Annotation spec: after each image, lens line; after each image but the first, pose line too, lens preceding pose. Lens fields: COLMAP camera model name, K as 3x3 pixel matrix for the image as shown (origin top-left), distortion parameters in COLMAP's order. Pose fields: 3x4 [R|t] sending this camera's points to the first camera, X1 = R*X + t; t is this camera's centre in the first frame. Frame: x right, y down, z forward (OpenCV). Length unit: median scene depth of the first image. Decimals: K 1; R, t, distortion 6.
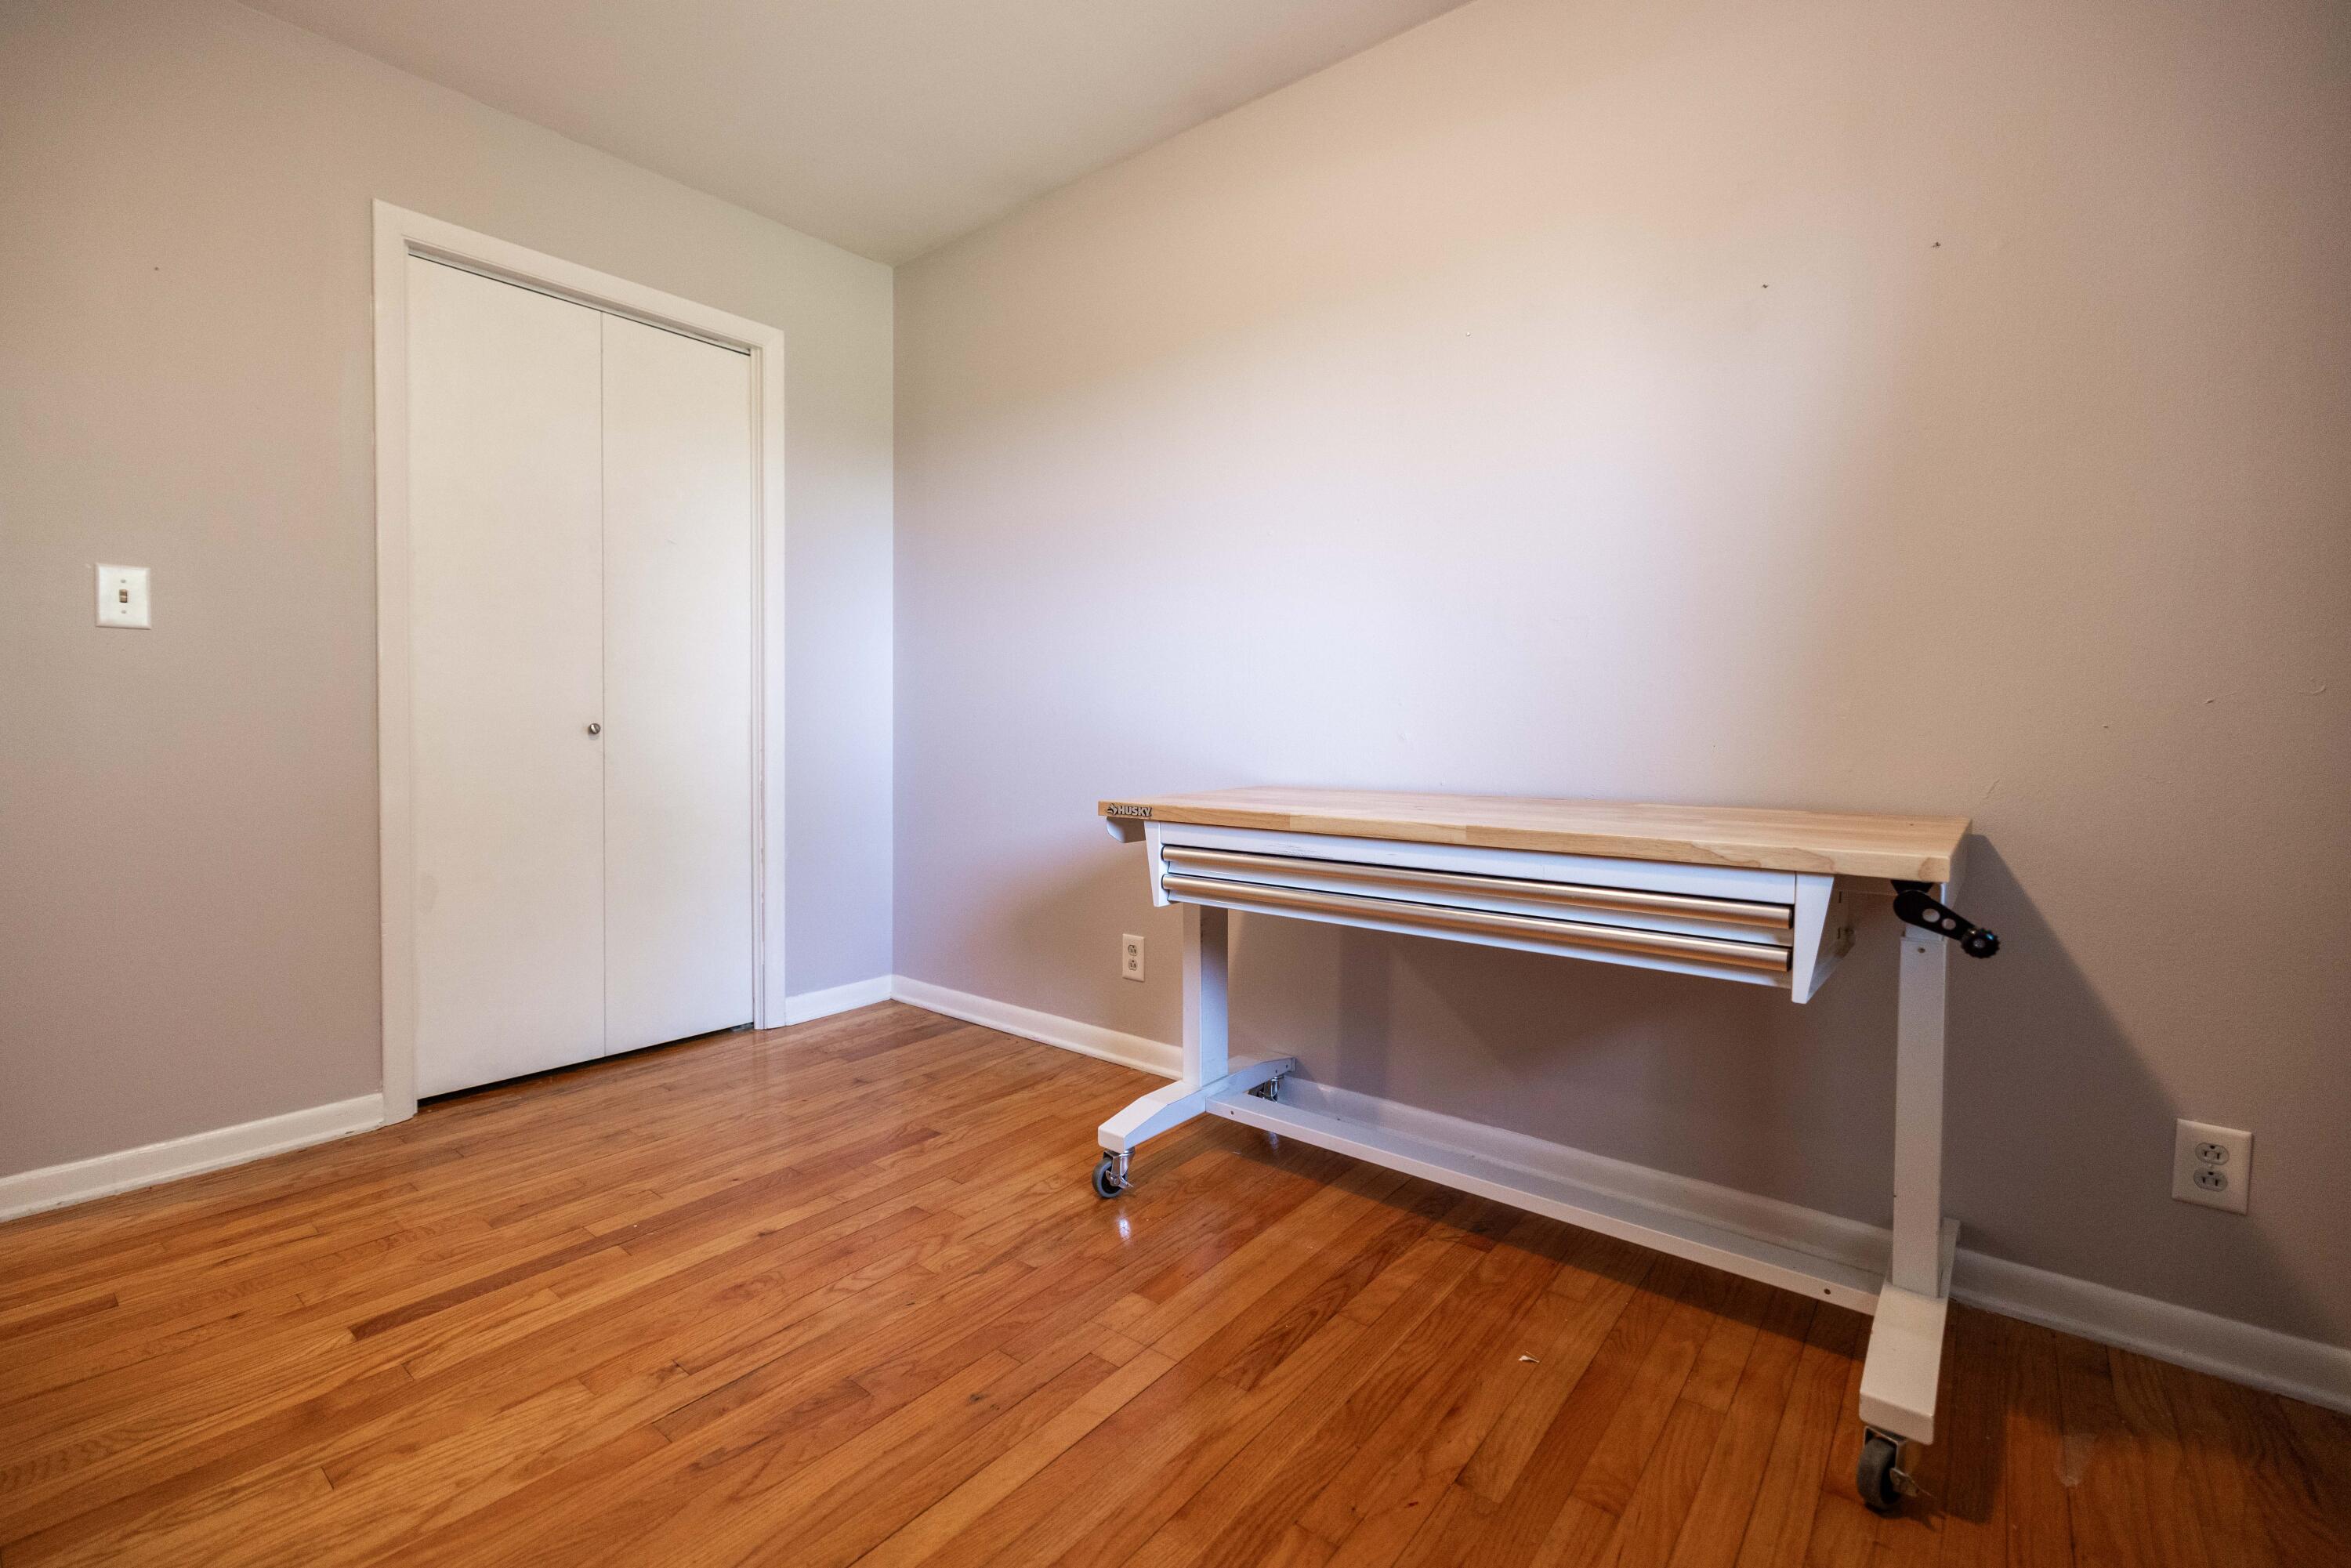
lens RADIAL K [[1037.4, 0, 1128.6], [0, 1037.4, 747.4], [0, 0, 1]] dist [0.000831, -0.000132]
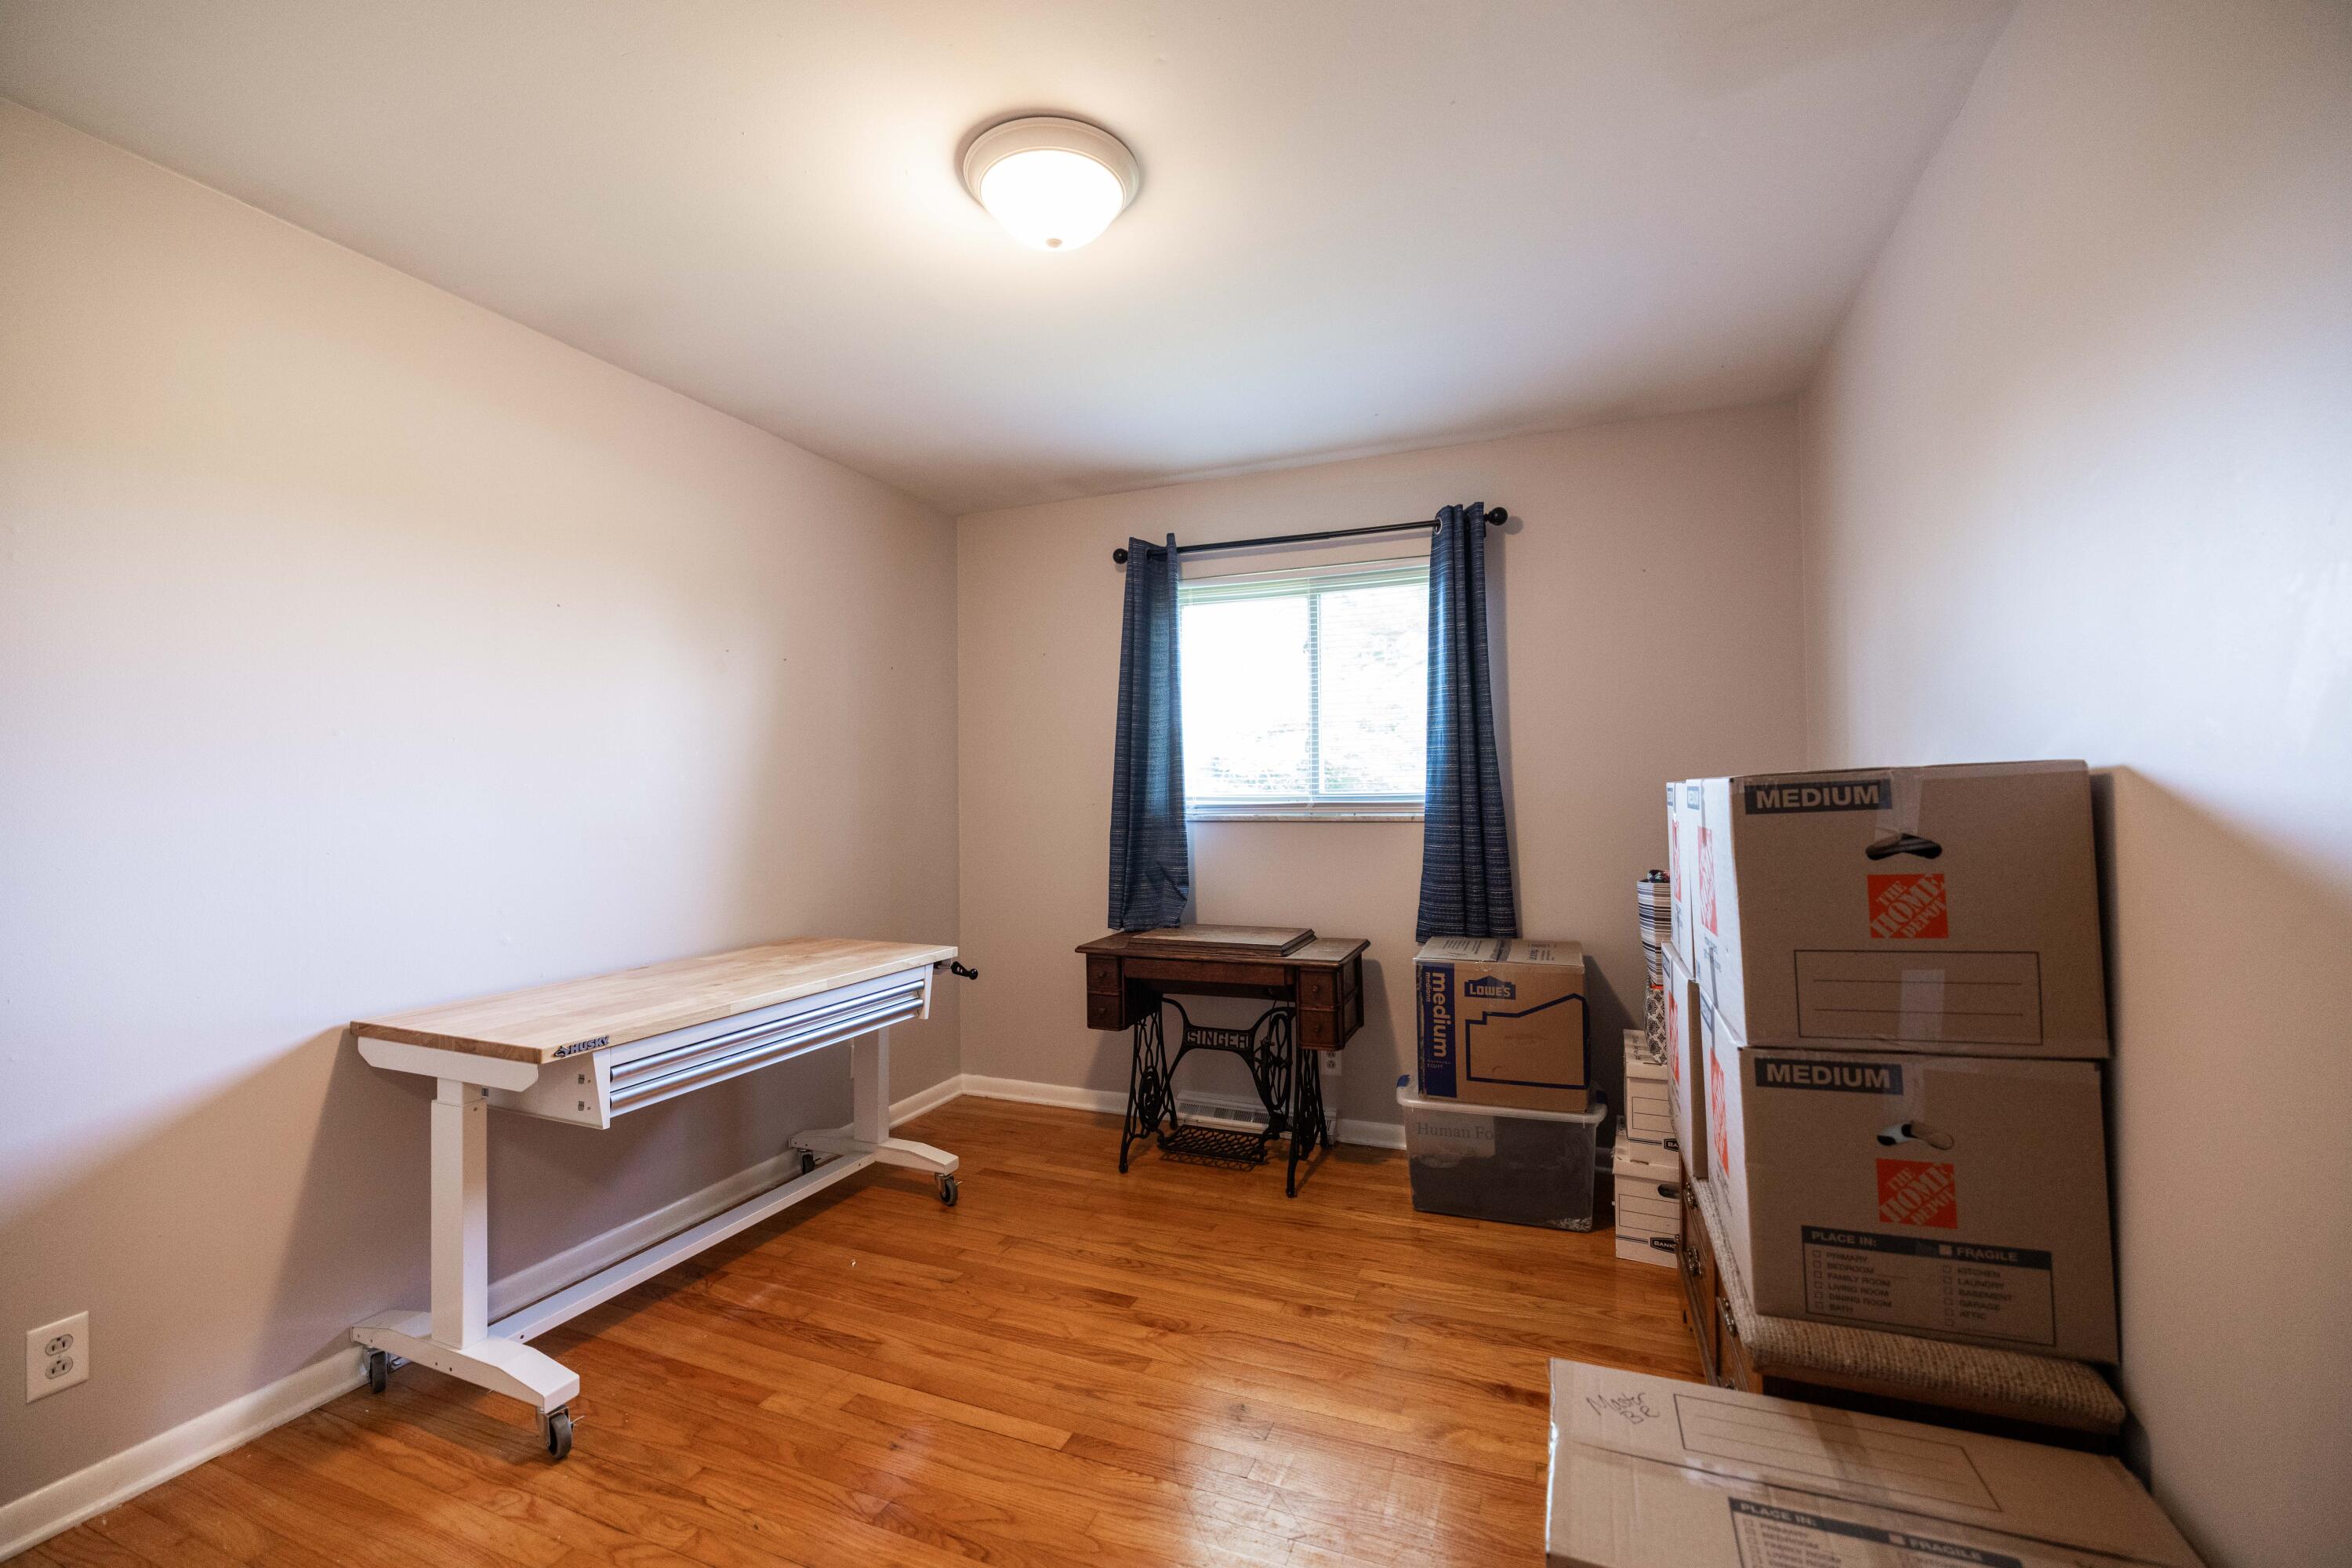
lens RADIAL K [[983.2, 0, 1176.0], [0, 983.2, 784.0], [0, 0, 1]] dist [0.001036, -0.000846]
pose [[-0.304778, 0.010062, 0.952370, -1.272787], [0.029458, 0.999565, -0.001133, -0.207263], [-0.951968, 0.027710, -0.304942, 0.848735]]
